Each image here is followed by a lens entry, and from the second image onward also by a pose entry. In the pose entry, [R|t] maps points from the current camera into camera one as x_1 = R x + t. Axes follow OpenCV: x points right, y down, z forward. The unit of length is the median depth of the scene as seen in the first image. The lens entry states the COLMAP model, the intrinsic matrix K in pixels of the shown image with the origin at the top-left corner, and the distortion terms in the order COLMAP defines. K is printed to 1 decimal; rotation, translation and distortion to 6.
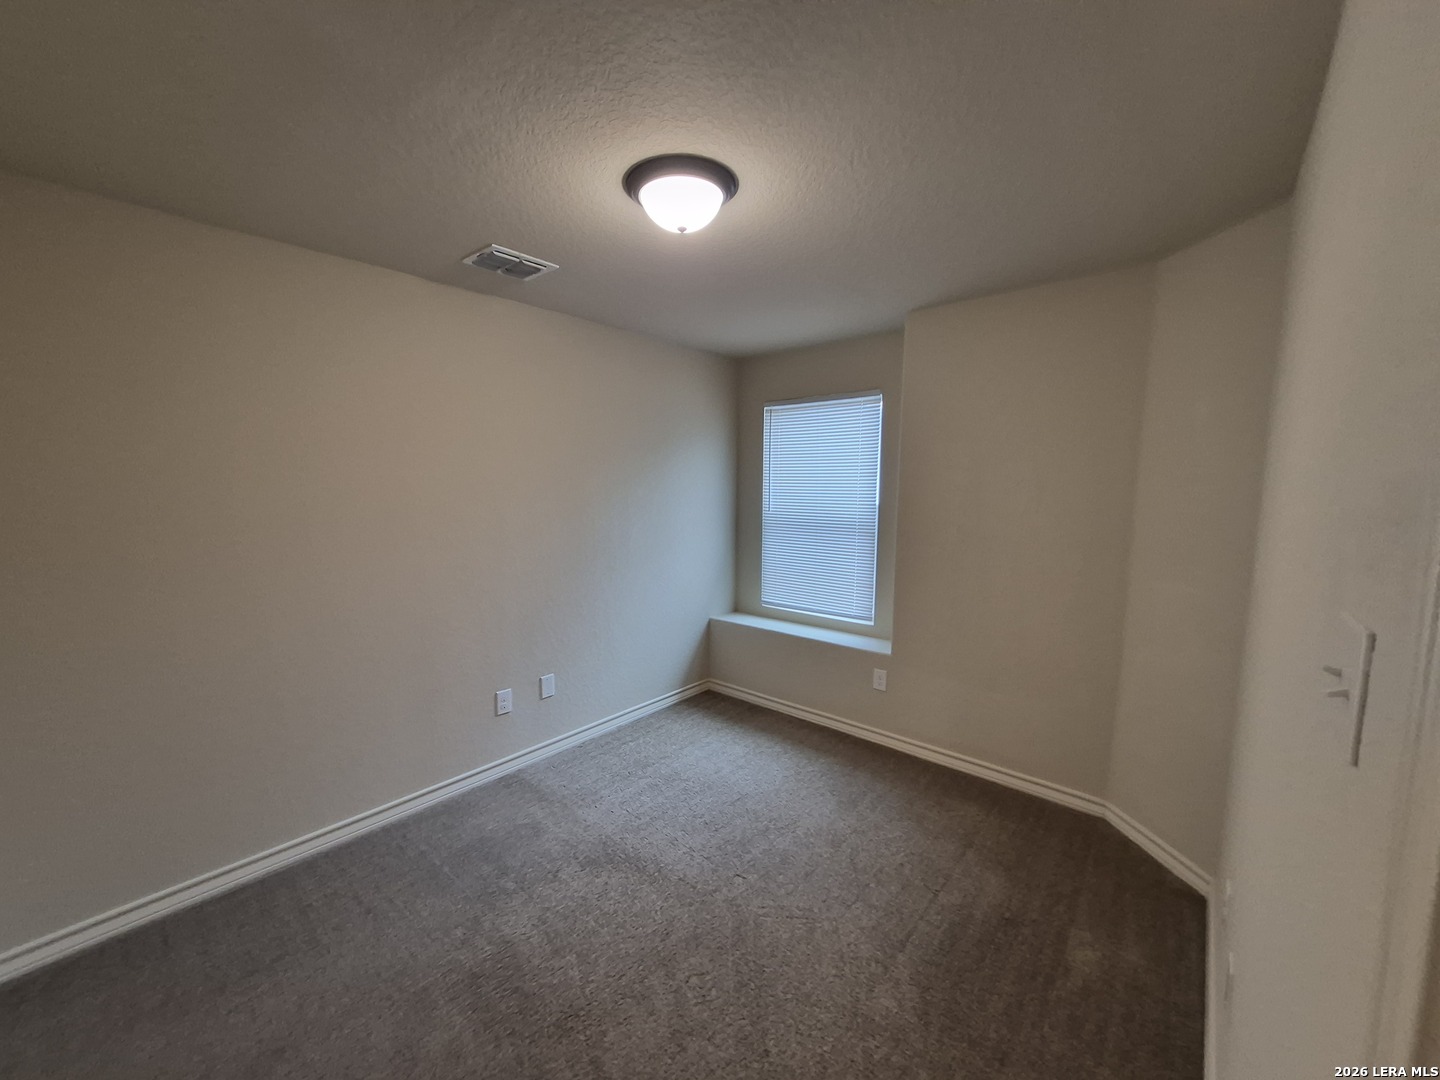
lens RADIAL K [[565.7, 0, 711.3], [0, 565.7, 544.0], [0, 0, 1]] dist [0.002169, -0.000242]
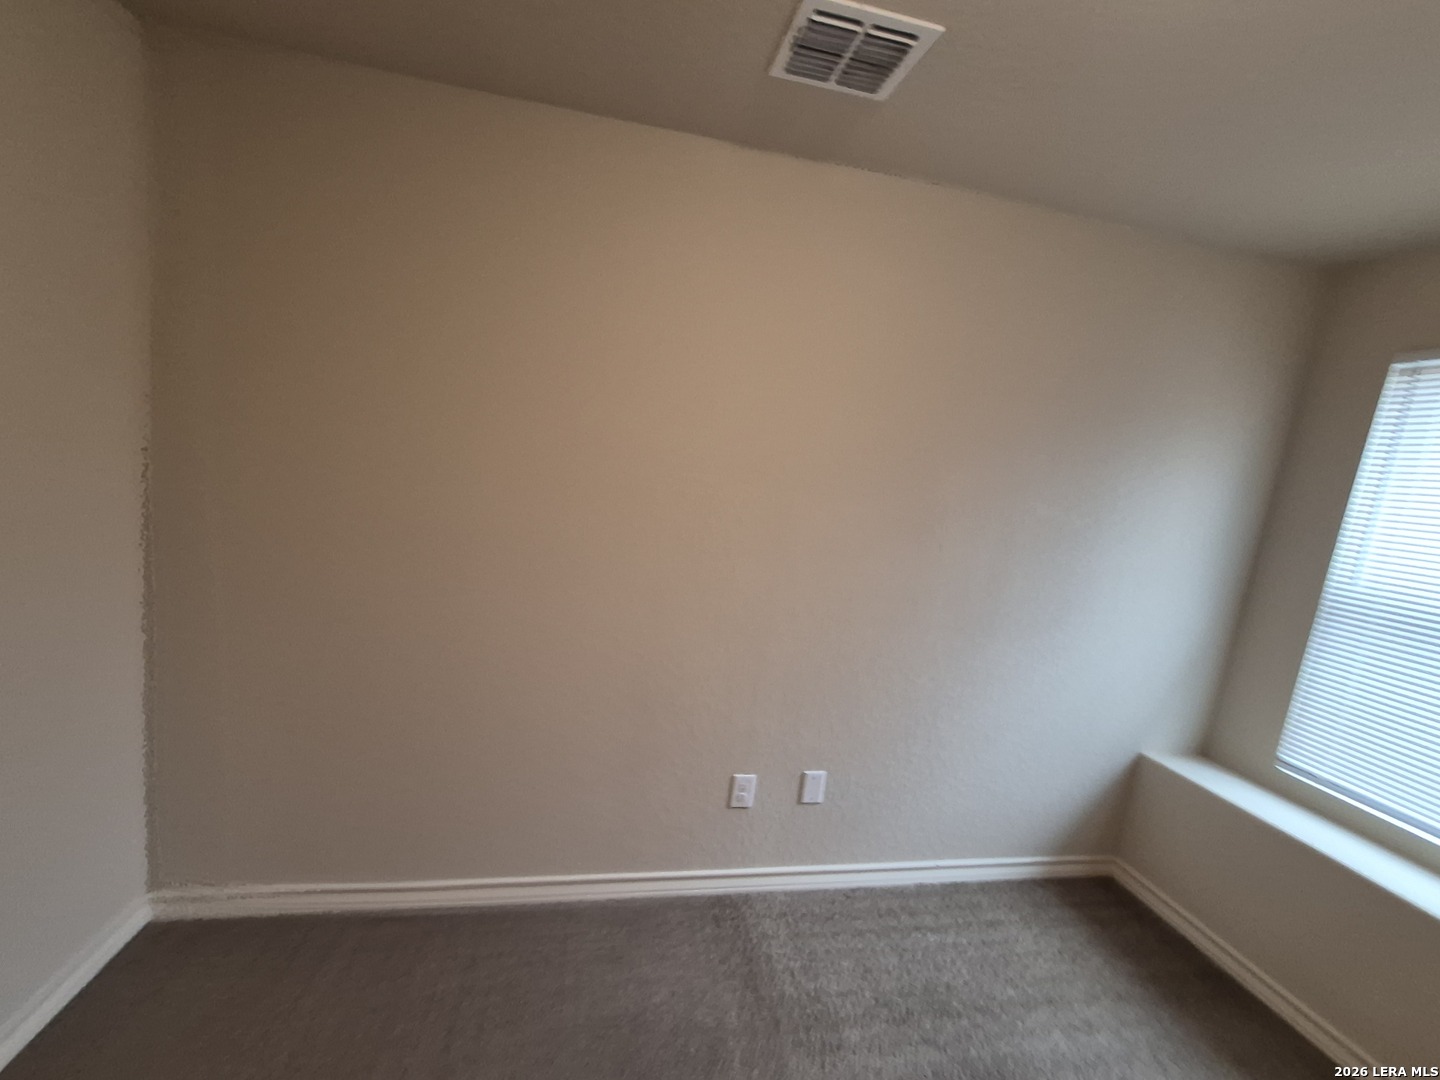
lens RADIAL K [[582.7, 0, 705.5], [0, 582.7, 556.3], [0, 0, 1]] dist [0.026120, -0.000025]
pose [[0.780317, 0.183180, -0.597955, -0.029833], [-0.168872, 0.982340, 0.080560, -0.040235], [0.602153, 0.038116, 0.797471, 0.356845]]
